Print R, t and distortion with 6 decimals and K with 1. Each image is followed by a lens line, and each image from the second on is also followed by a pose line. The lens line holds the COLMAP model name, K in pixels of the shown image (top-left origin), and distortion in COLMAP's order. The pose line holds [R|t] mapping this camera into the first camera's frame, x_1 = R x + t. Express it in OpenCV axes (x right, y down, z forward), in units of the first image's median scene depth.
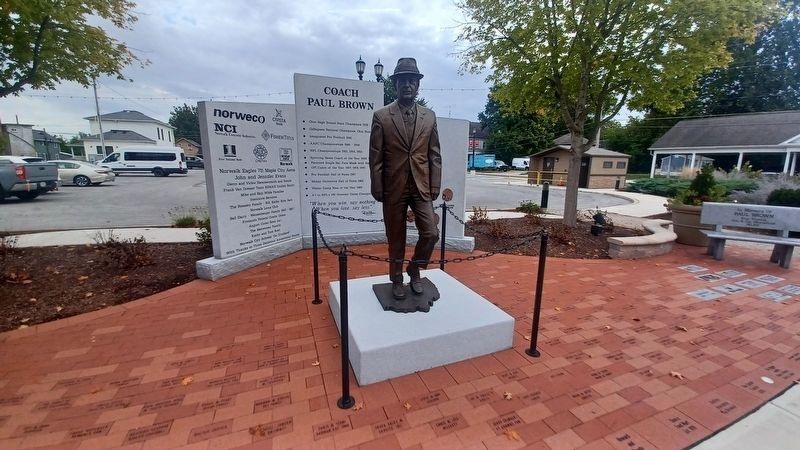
lens RADIAL K [[315.8, 0, 399.6], [0, 315.8, 219.3], [0, 0, 1]] dist [0.000082, -0.000773]
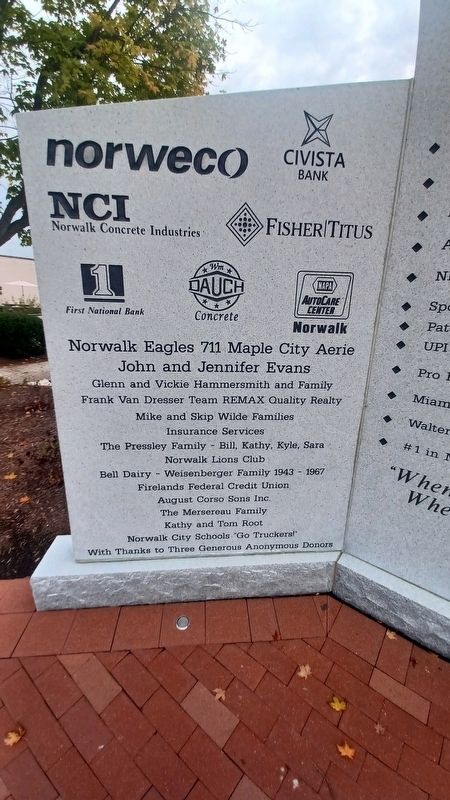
lens RADIAL K [[315.8, 0, 221.3], [0, 315.8, 395.7], [0, 0, 1]] dist [0.000082, -0.000773]
pose [[0.515908, 0.235080, -0.823757, -0.158566], [-0.167764, 0.970715, 0.171950, -0.154271], [0.840056, 0.049487, 0.540238, 0.795040]]
